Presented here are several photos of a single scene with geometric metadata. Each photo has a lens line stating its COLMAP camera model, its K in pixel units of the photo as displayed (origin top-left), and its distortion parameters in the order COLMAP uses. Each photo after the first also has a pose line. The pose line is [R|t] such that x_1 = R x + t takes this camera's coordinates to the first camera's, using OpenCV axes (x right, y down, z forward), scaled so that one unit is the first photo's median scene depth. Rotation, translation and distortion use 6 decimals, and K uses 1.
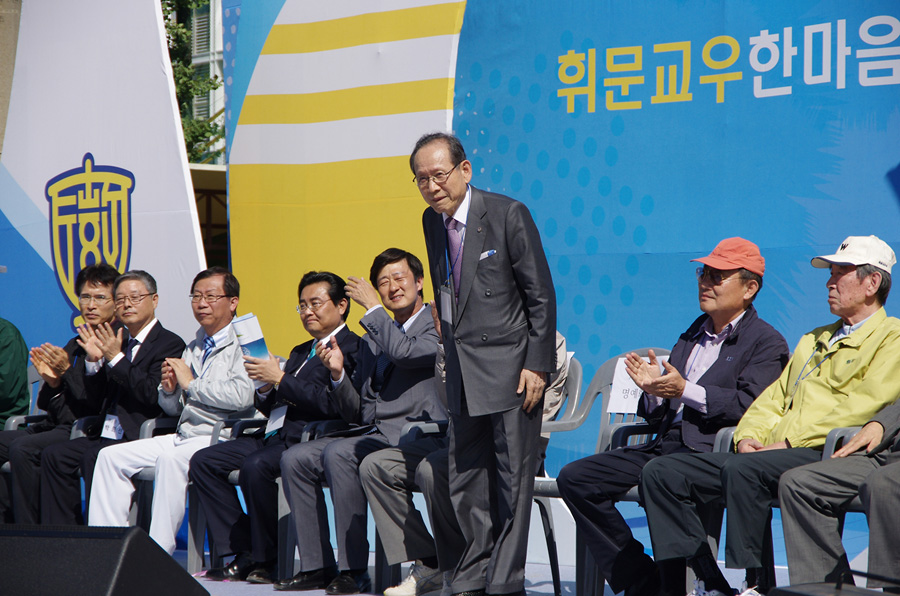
lens RADIAL K [[2947.6, 0, 450.0], [0, 2947.6, 298.0], [0, 0, 1]] dist [-0.040855, -1.859565]
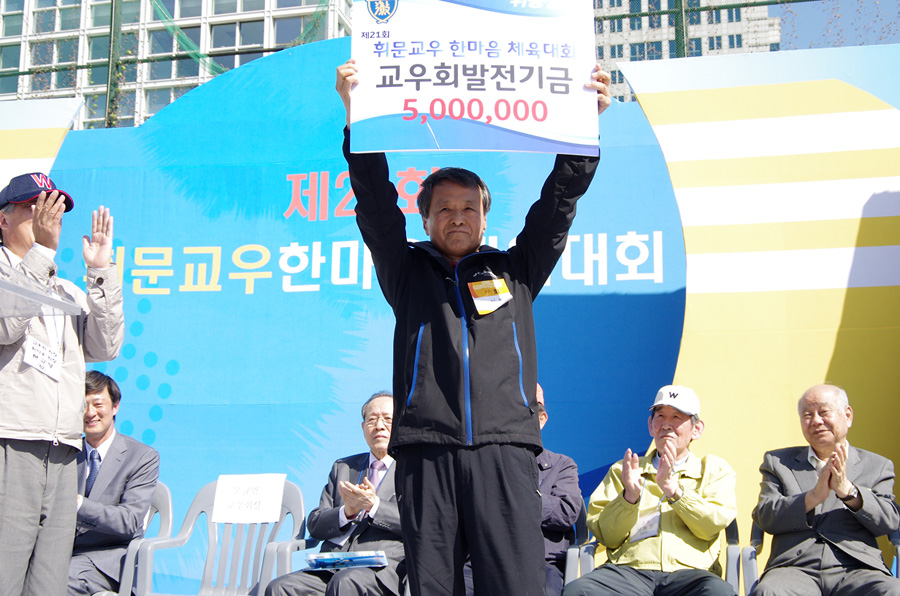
lens RADIAL K [[1189.5, 0, 450.0], [0, 1189.5, 298.0], [0, 0, 1]] dist [-0.003211, -0.012568]
pose [[0.770956, 0.125911, 0.624318, -0.177226], [-0.025283, 0.985541, -0.167539, 0.023959], [-0.636386, 0.113381, 0.762992, 0.542309]]
